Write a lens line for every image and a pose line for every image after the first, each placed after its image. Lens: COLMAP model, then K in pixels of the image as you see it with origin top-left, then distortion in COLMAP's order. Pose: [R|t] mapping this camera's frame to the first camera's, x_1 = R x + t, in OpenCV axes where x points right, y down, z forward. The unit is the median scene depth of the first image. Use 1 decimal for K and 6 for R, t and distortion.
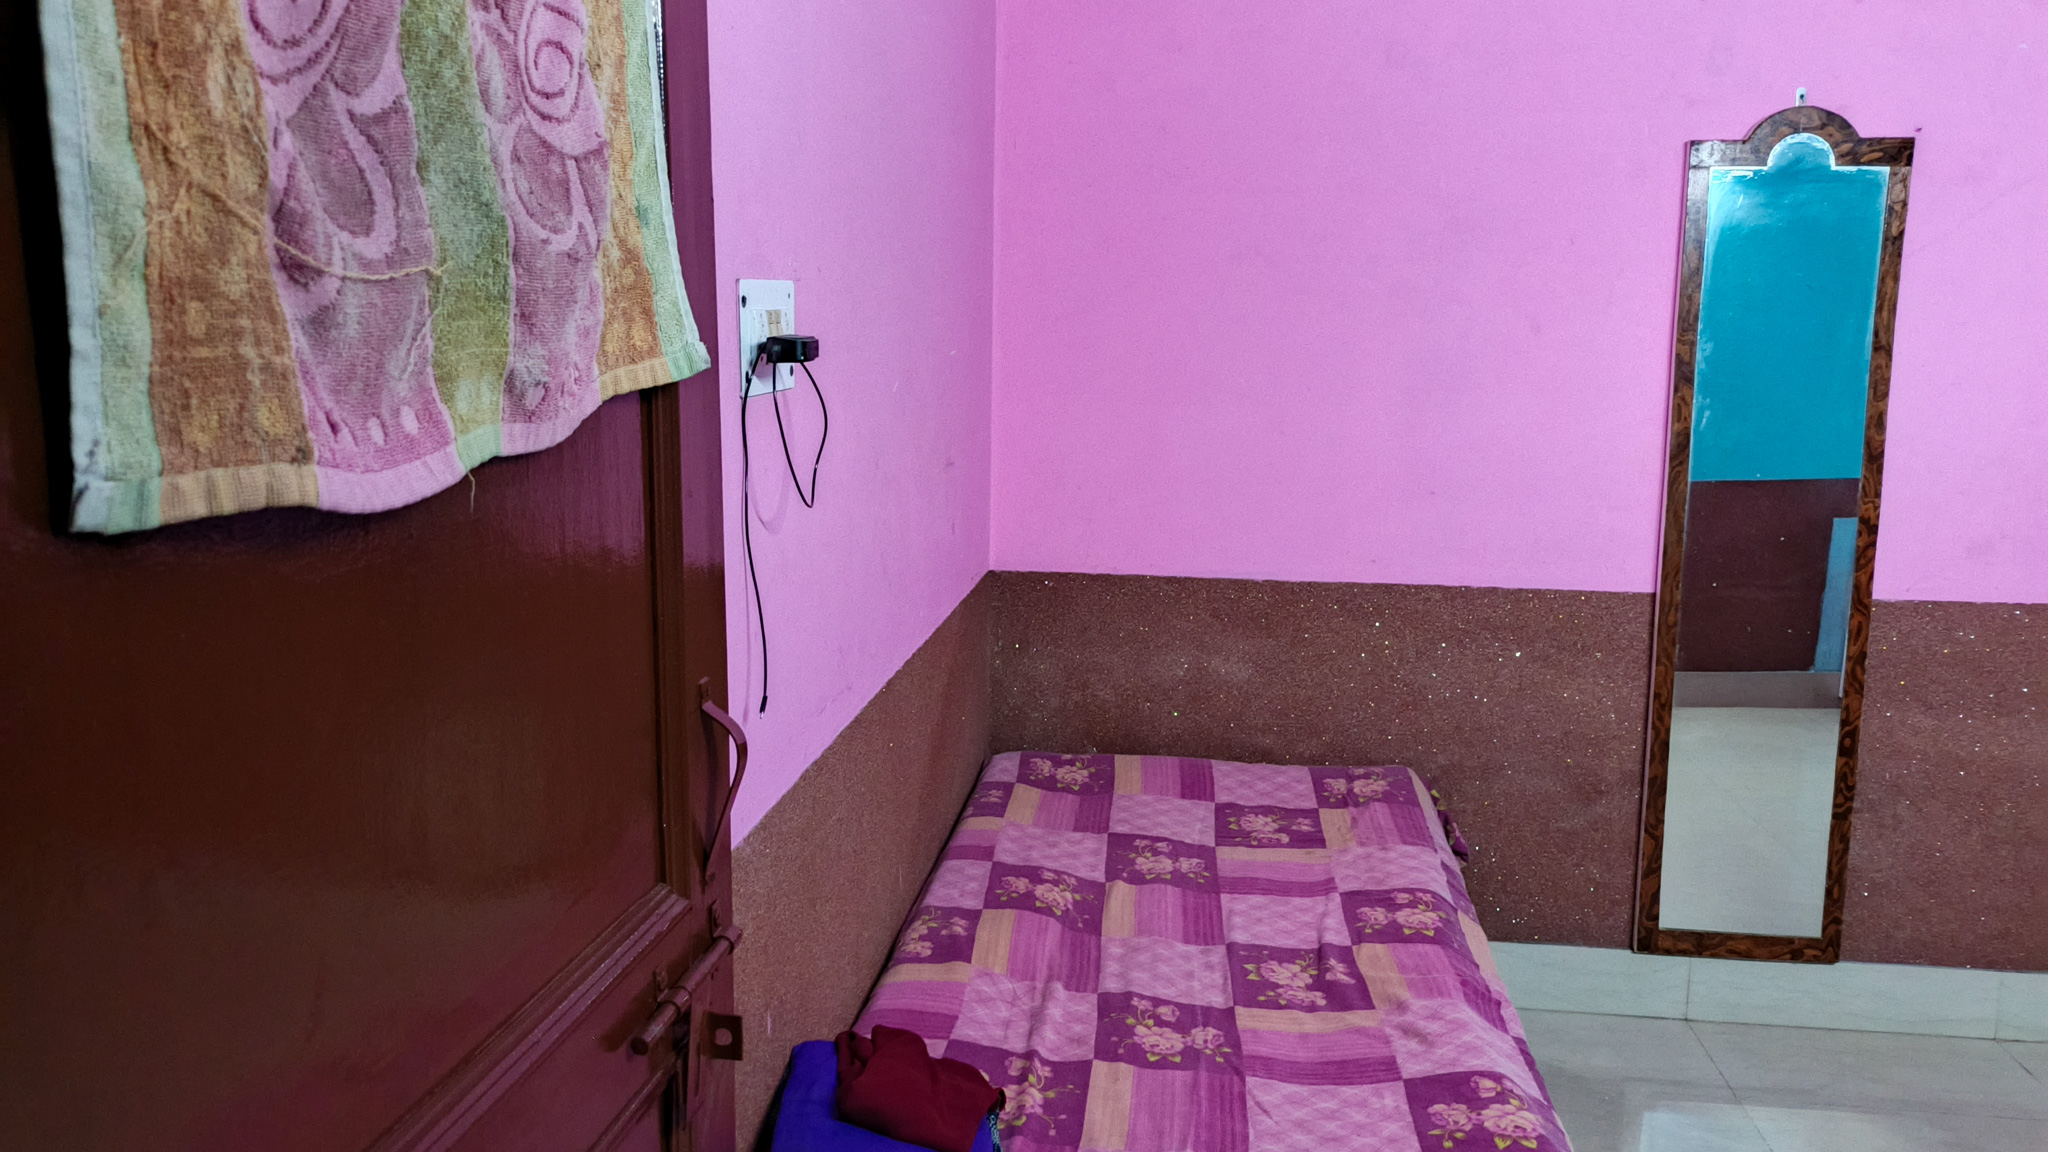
lens RADIAL K [[1534.6, 0, 1034.1], [0, 1534.6, 584.7], [0, 0, 1]] dist [0.058442, 0.006048]
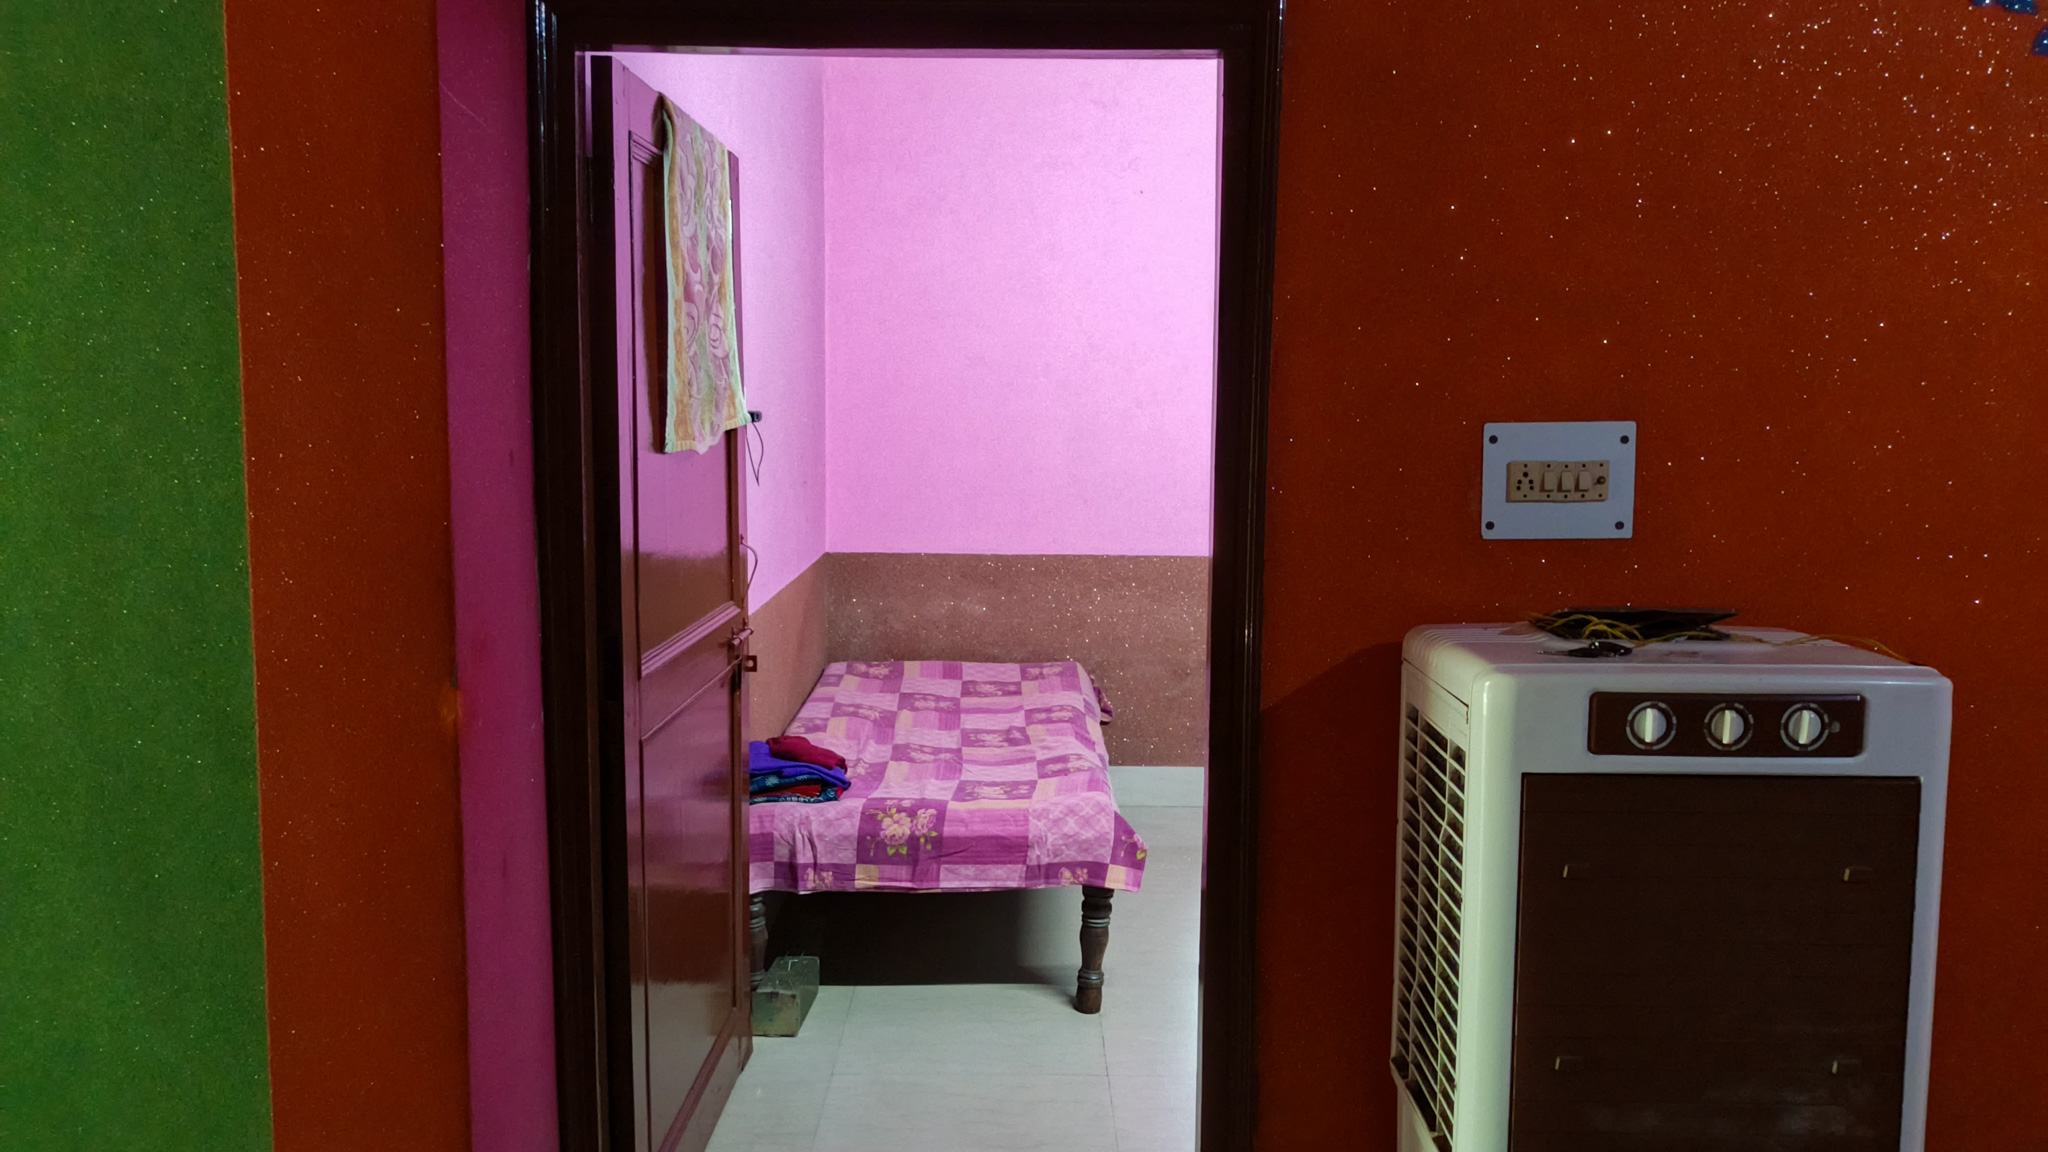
lens RADIAL K [[1534.6, 0, 1026.5], [0, 1534.6, 564.6], [0, 0, 1]] dist [0.058442, 0.006048]
pose [[0.992618, -0.014612, 0.120397, -0.016590], [0.021770, 0.998059, -0.058348, 0.122284], [-0.119310, 0.060538, 0.991010, -0.762120]]
